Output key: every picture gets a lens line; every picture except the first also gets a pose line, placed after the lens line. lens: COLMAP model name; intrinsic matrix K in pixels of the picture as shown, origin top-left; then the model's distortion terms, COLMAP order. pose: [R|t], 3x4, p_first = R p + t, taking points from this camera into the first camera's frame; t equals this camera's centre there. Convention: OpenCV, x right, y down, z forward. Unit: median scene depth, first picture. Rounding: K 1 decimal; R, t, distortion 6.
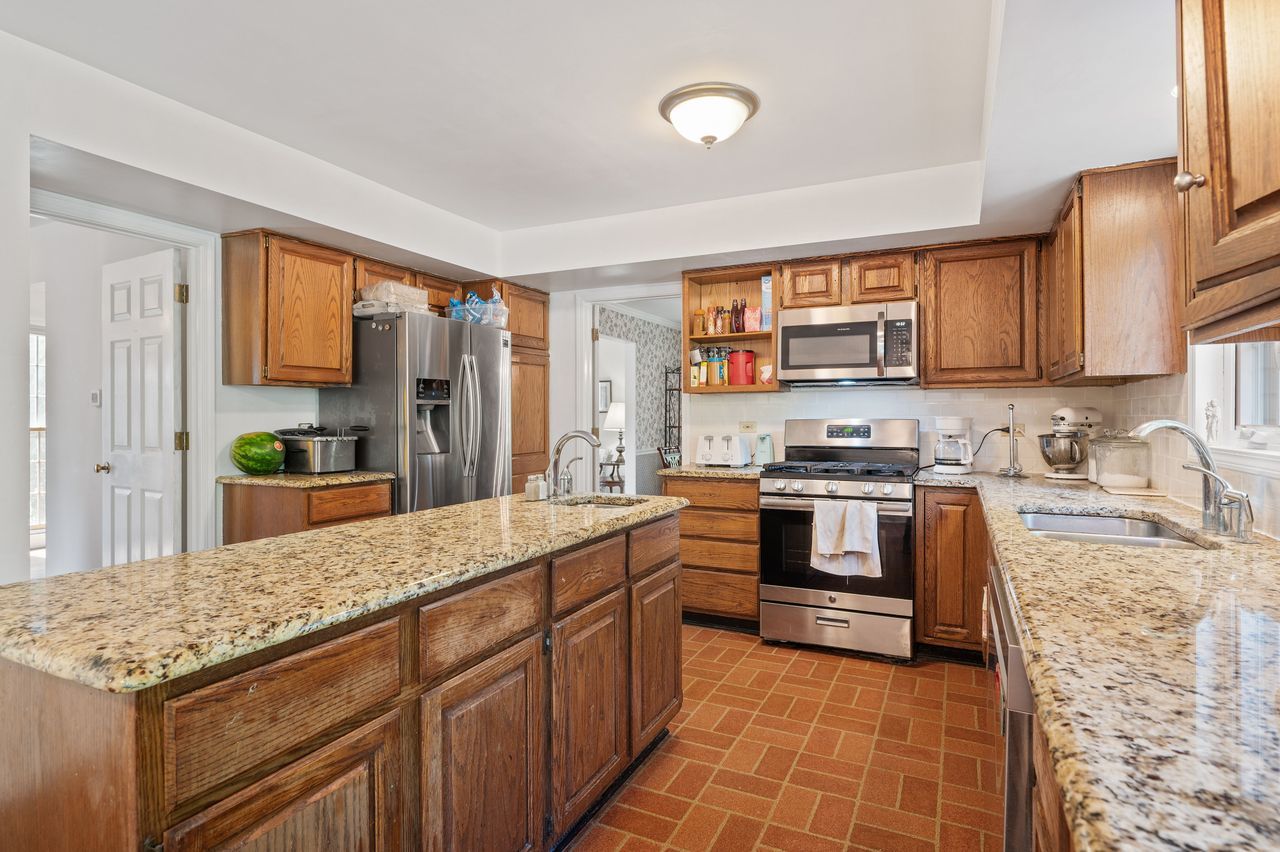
lens RADIAL K [[653.2, 0, 640.2], [0, 653.2, 418.8], [0, 0, 1]] dist [-0.000126, -0.000002]
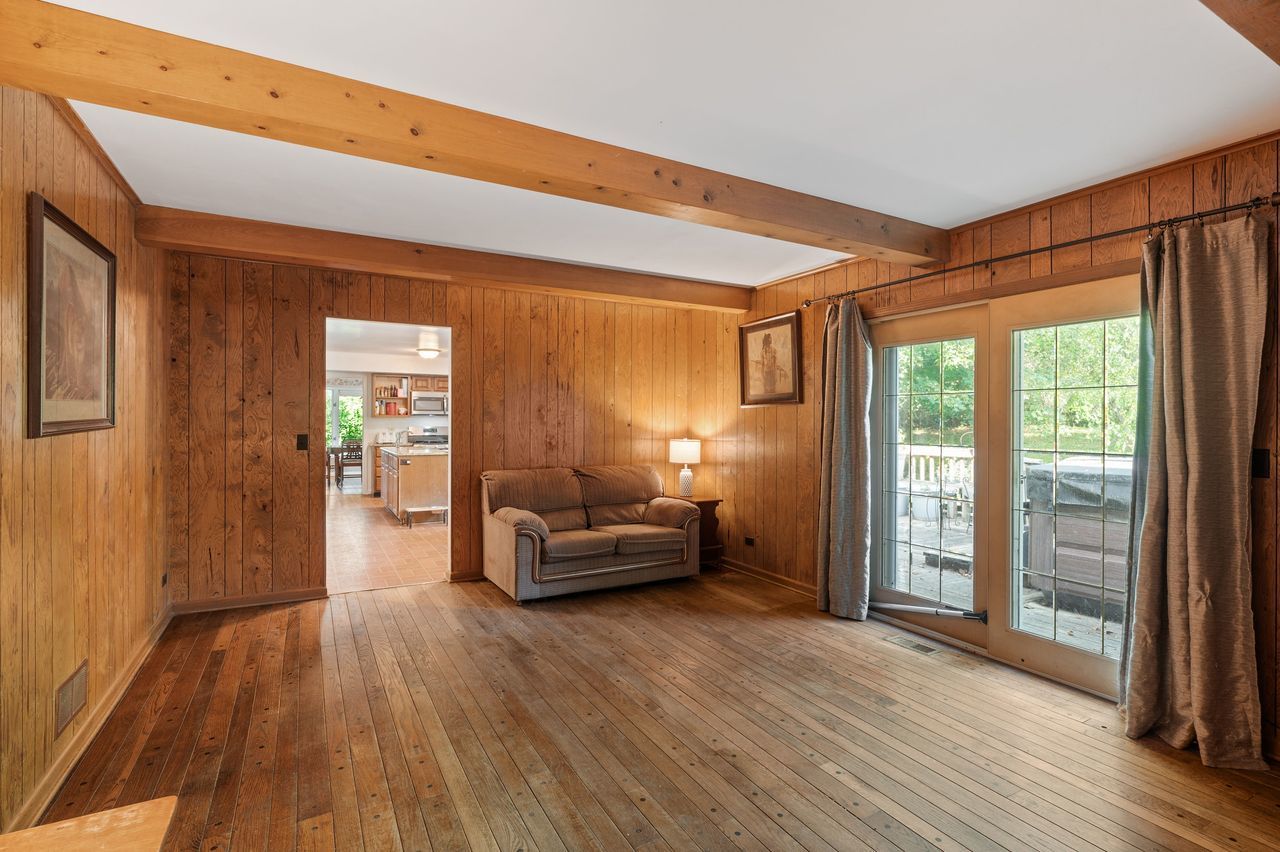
lens RADIAL K [[600.2, 0, 639.7], [0, 600.2, 423.7], [0, 0, 1]] dist [0.000075, 0.000001]
pose [[0.573042, 0.000247, 0.819526, -1.435086], [0.001488, 0.999998, -0.001341, -0.007854], [-0.819524, 0.001988, 0.573041, -1.448422]]
